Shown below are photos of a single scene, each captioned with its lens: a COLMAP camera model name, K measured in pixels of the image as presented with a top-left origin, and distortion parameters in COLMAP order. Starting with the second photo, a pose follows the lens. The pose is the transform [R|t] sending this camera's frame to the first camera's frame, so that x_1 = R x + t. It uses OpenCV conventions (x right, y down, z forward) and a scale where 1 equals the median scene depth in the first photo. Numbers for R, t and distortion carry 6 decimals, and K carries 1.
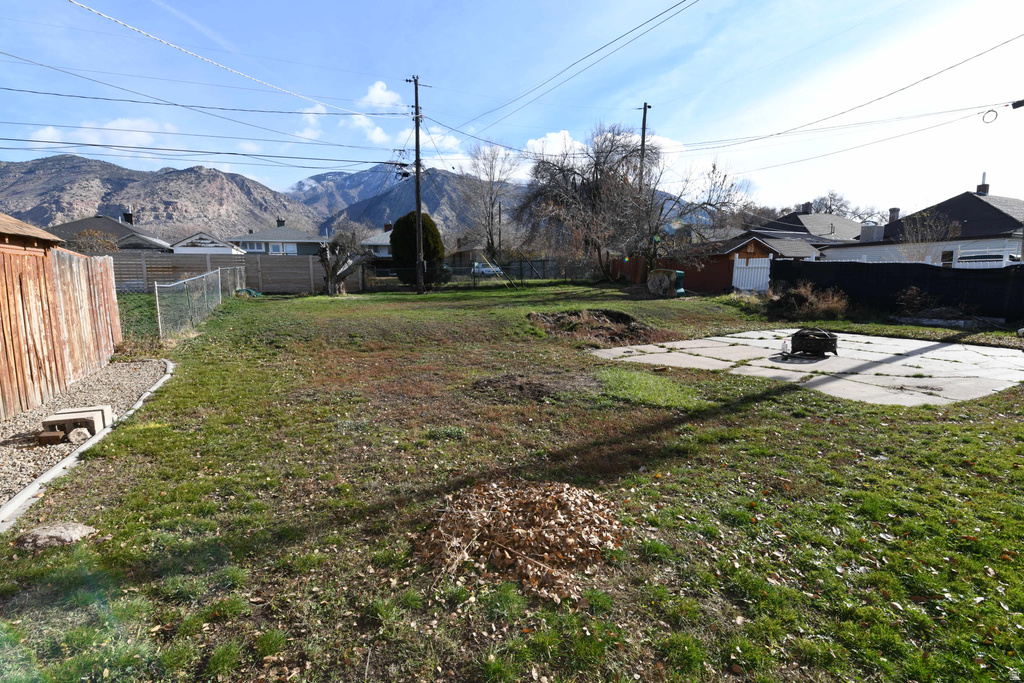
lens RADIAL K [[443.7, 0, 512.7], [0, 443.7, 337.7], [0, 0, 1]] dist [-0.003652, -0.009495]
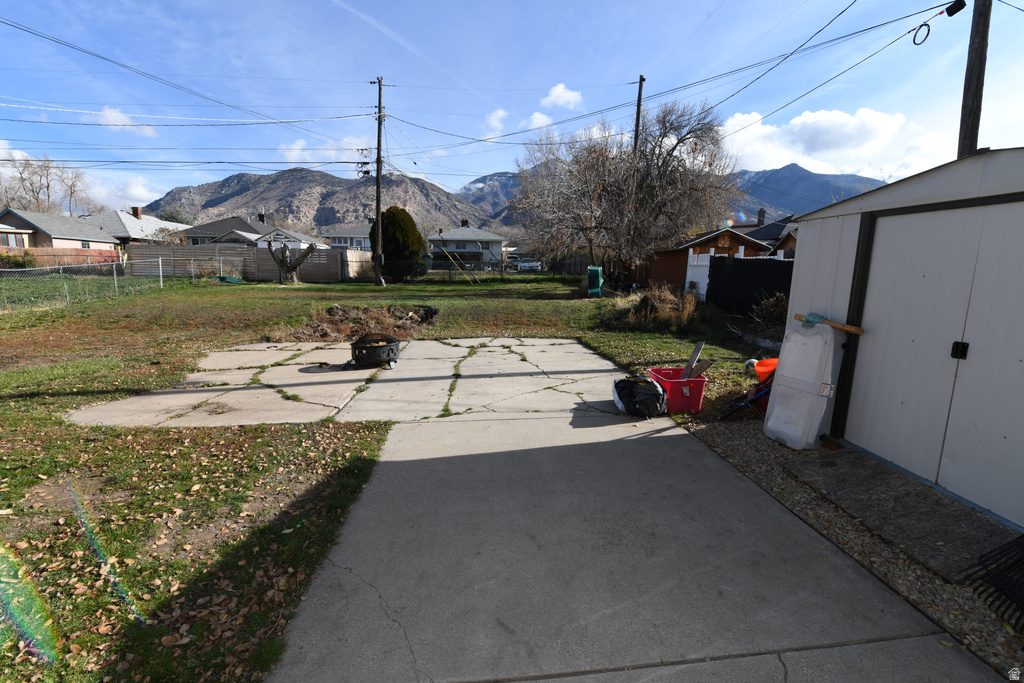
lens RADIAL K [[443.7, 0, 512.7], [0, 443.7, 337.7], [0, 0, 1]] dist [-0.003652, -0.009495]
pose [[0.943514, 0.069883, -0.323879, 0.454840], [-0.067113, 0.997550, 0.019728, -0.018364], [0.324464, 0.003123, 0.945893, 0.113567]]
